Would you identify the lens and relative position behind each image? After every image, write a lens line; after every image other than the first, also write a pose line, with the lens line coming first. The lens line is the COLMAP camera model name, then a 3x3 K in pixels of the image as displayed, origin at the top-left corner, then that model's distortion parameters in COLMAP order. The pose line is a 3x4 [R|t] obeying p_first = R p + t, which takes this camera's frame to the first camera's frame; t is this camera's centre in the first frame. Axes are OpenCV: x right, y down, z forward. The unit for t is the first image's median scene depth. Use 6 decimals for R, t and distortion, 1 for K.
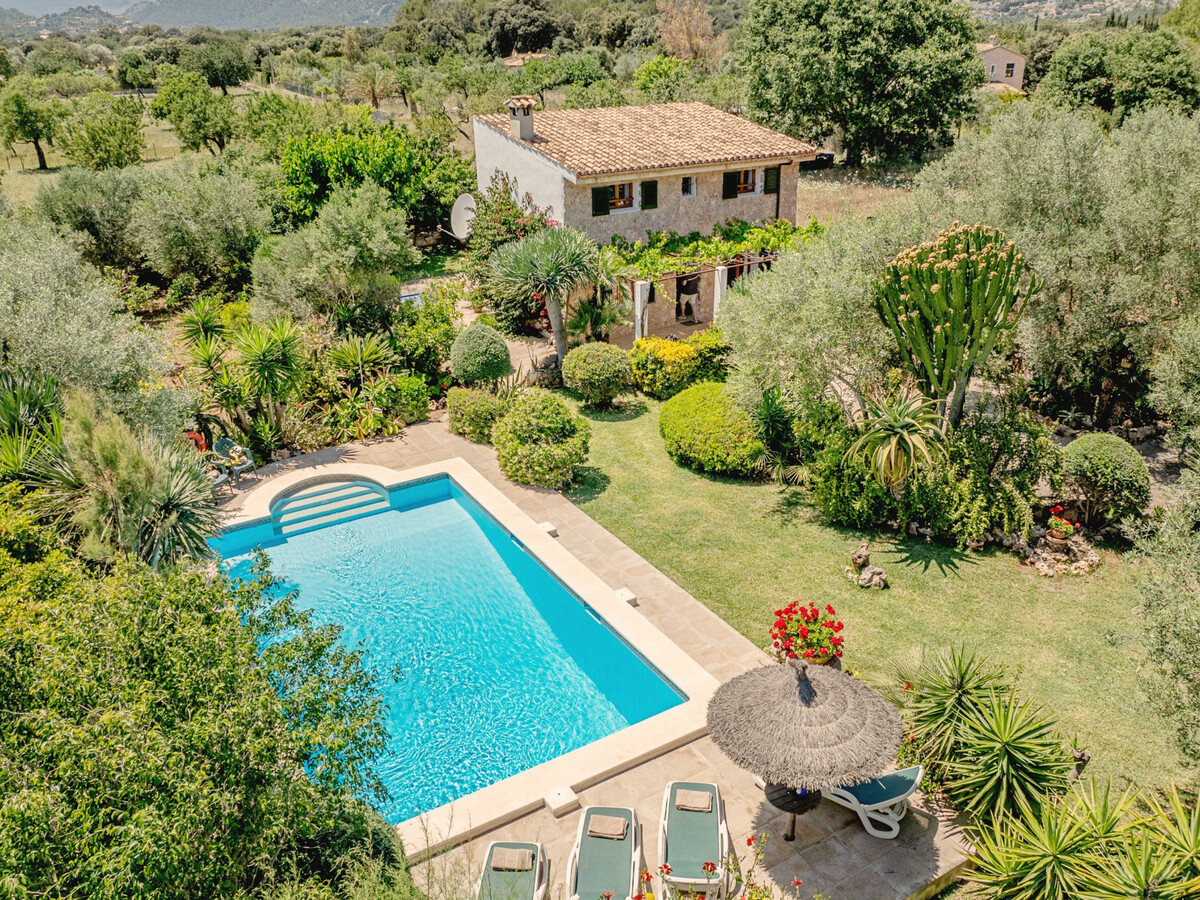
lens RADIAL K [[959.5, 0, 599.0], [0, 959.5, 449.6], [0, 0, 1]] dist [-0.039067, 0.002593]
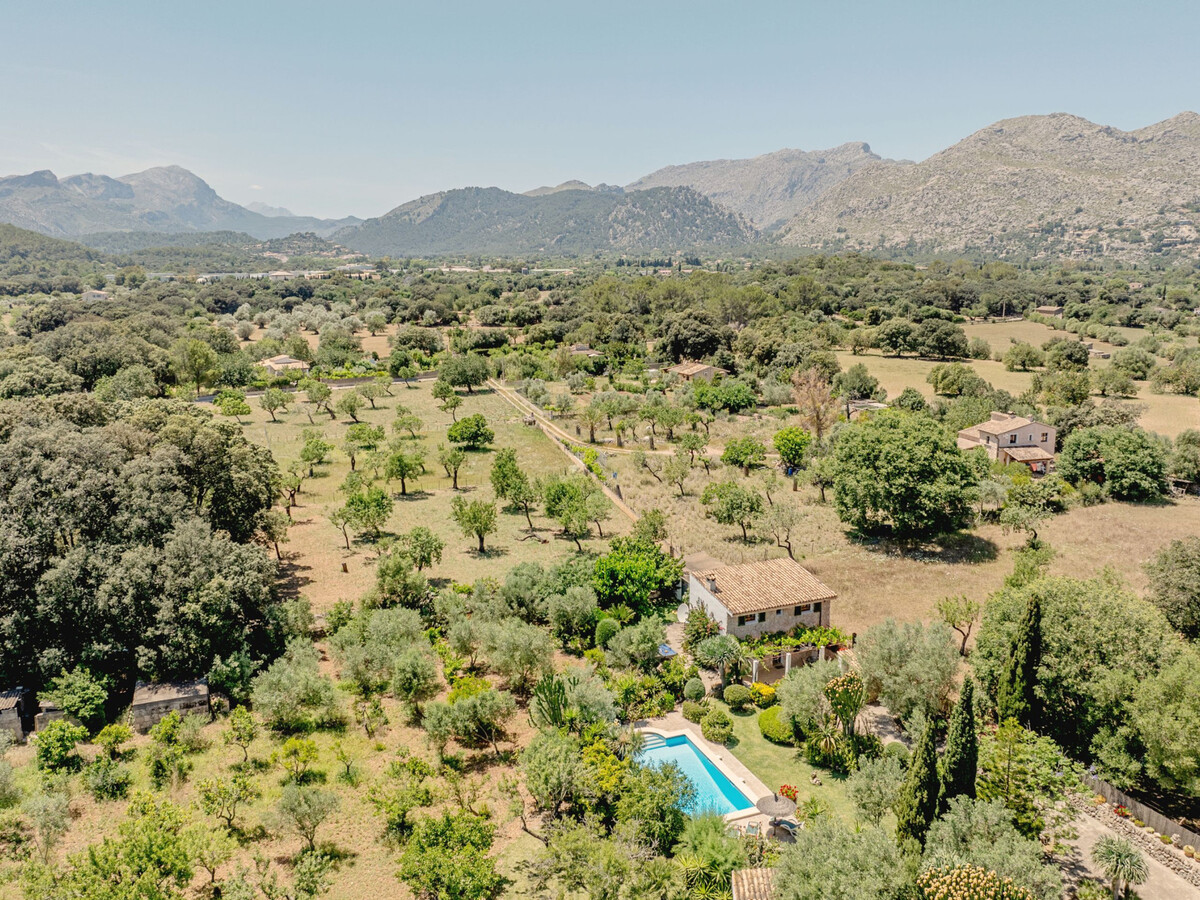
lens RADIAL K [[959.5, 0, 596.3], [0, 959.5, 449.0], [0, 0, 1]] dist [-0.039067, 0.002593]
pose [[0.986943, 0.044129, -0.154905, -0.008346], [-0.075635, 0.976080, -0.203830, -0.223574], [0.142204, 0.212885, 0.966674, -2.188894]]
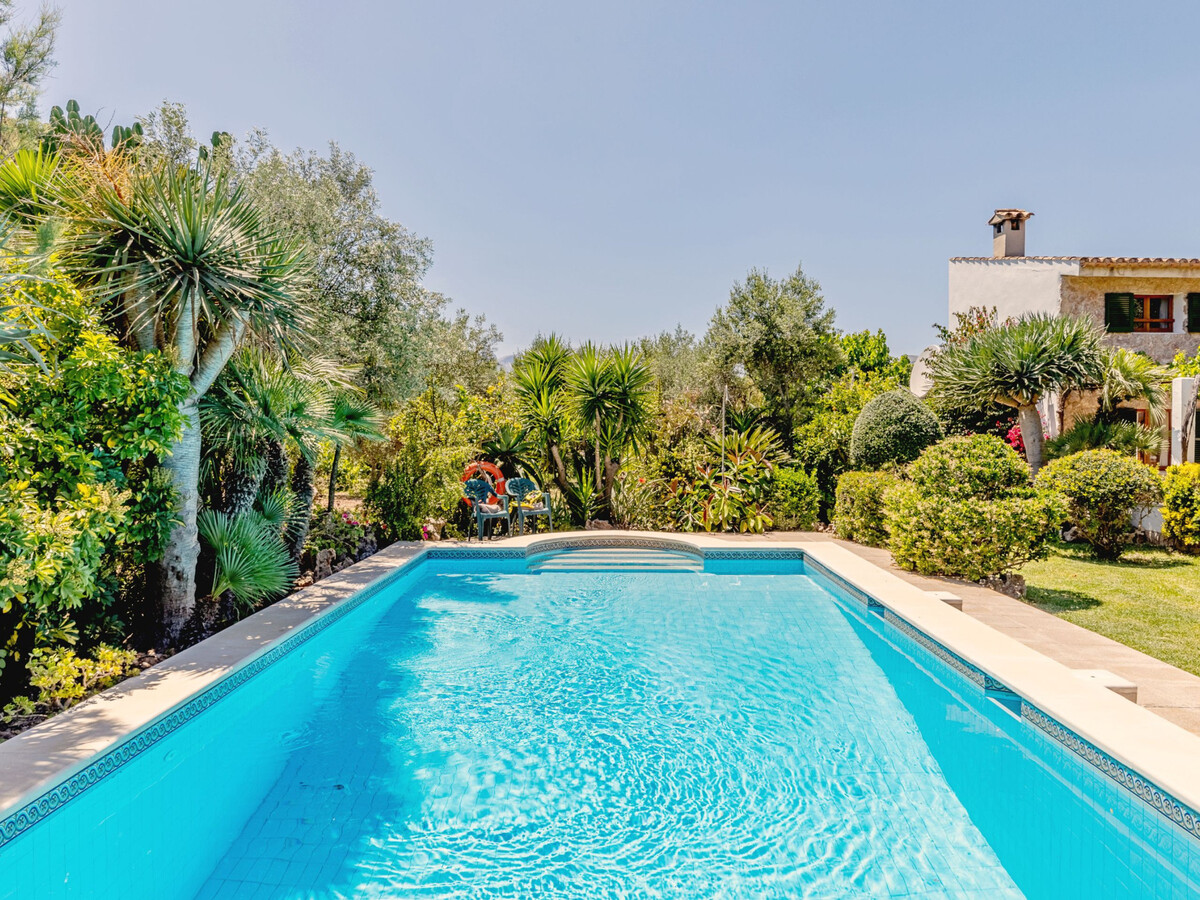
lens RADIAL K [[867.4, 0, 601.5], [0, 867.4, 450.6], [0, 0, 1]] dist [-0.008840, -0.000121]
pose [[0.845647, 0.031023, -0.532841, 0.031012], [-0.233395, 0.919298, -0.316887, 0.180438], [0.480009, 0.392336, 0.784642, 0.490710]]
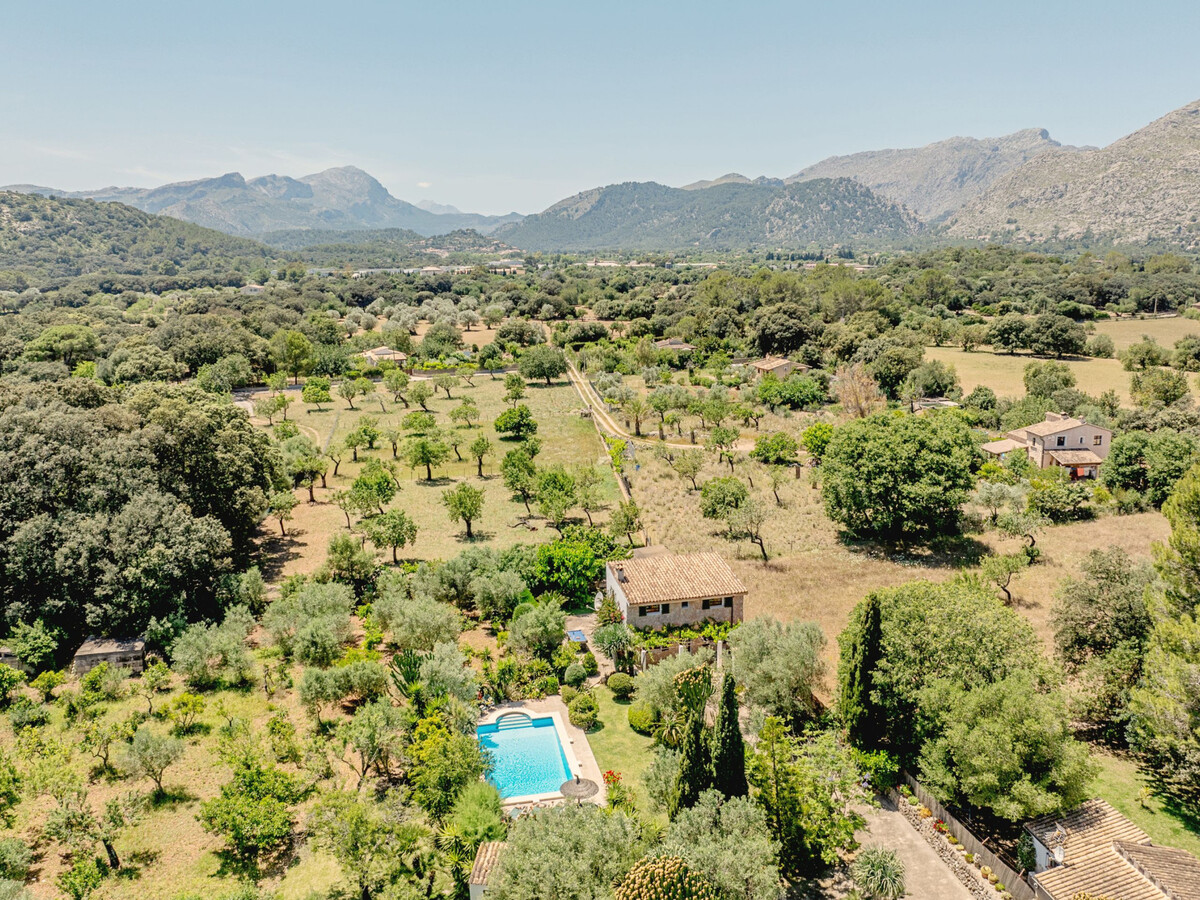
lens RADIAL K [[959.5, 0, 596.4], [0, 959.5, 449.1], [0, 0, 1]] dist [-0.039067, 0.002593]
pose [[0.947410, 0.069629, -0.312354, 0.903474], [-0.131391, 0.974617, -0.181266, -0.284088], [0.291805, 0.212774, 0.932511, -2.069416]]
